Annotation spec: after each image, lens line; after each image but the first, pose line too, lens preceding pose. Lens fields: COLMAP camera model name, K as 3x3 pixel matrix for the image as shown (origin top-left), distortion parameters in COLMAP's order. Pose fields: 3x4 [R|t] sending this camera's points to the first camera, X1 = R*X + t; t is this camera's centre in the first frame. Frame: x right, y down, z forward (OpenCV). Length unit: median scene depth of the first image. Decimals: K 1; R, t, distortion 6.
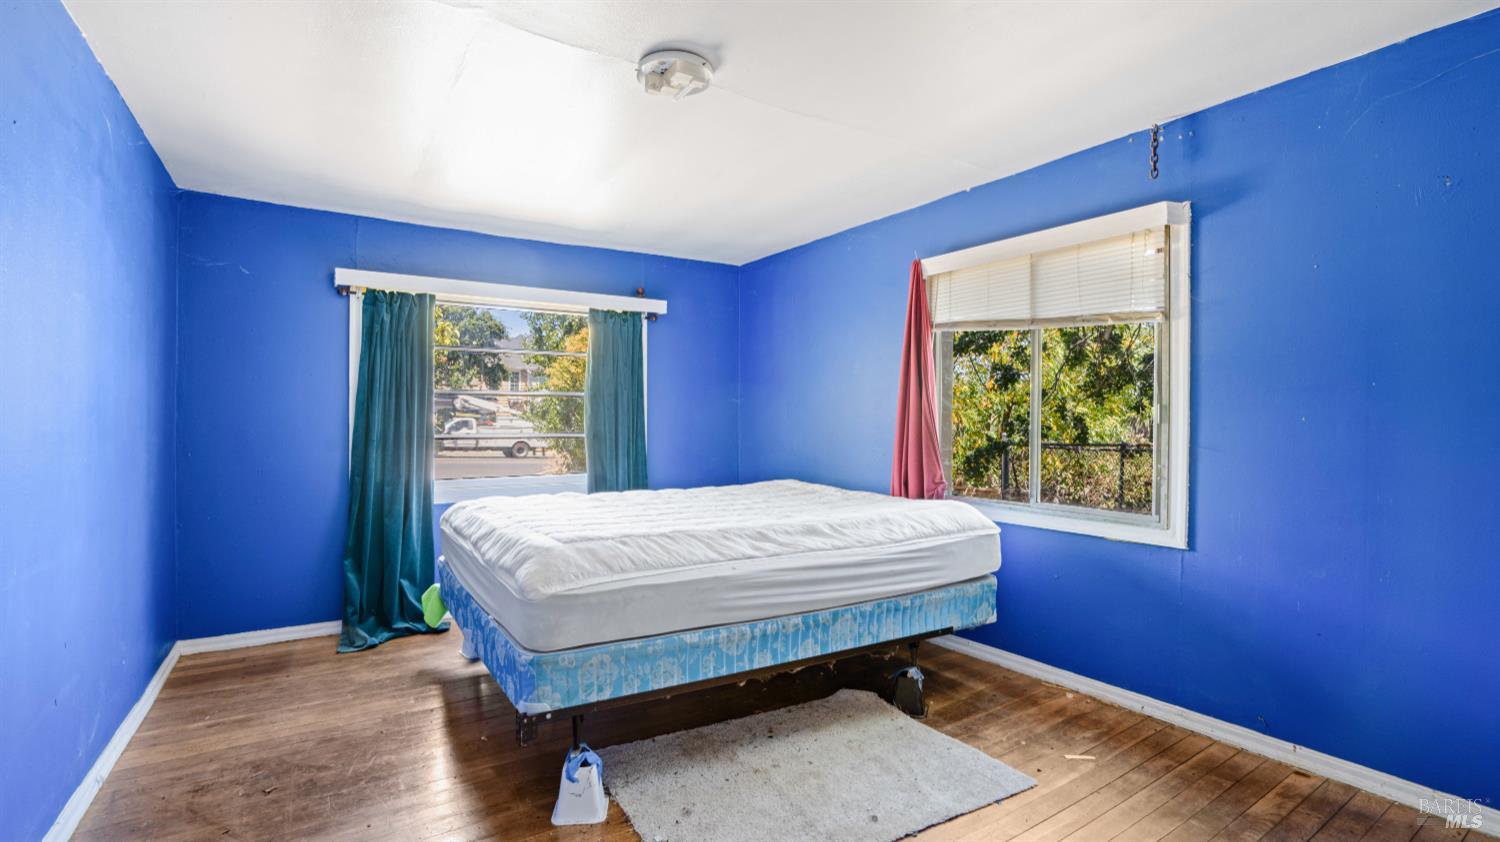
lens RADIAL K [[689.9, 0, 758.0], [0, 689.9, 415.7], [0, 0, 1]] dist [-0.041823, 0.000973]
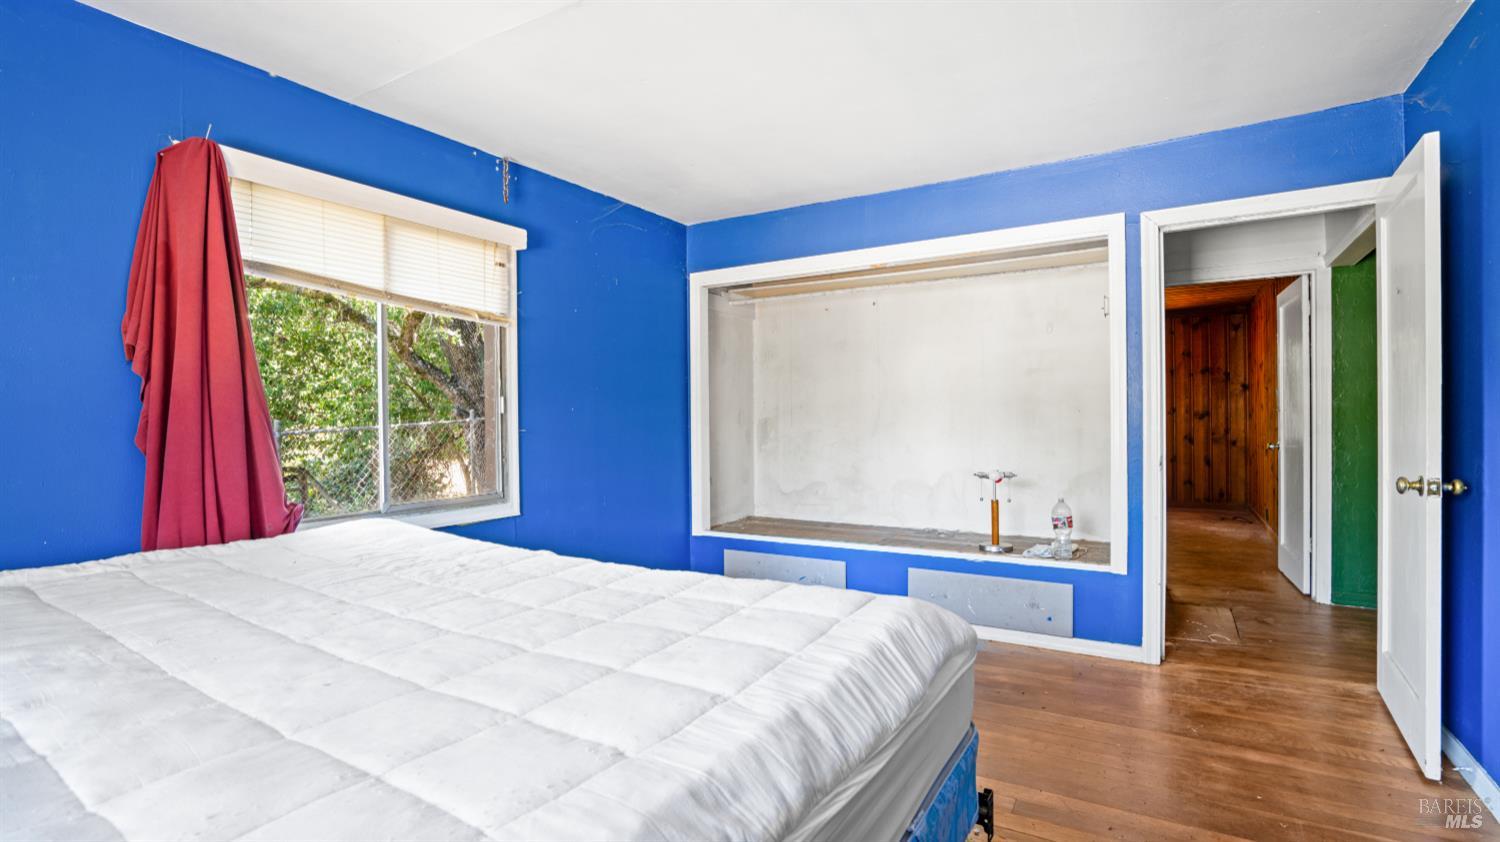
lens RADIAL K [[689.9, 0, 746.5], [0, 689.9, 421.7], [0, 0, 1]] dist [-0.041823, 0.000973]
pose [[-0.427330, -0.006462, 0.904072, -0.558929], [0.001164, 0.999970, 0.007698, 0.013827], [-0.904095, 0.004342, -0.427310, 0.957220]]
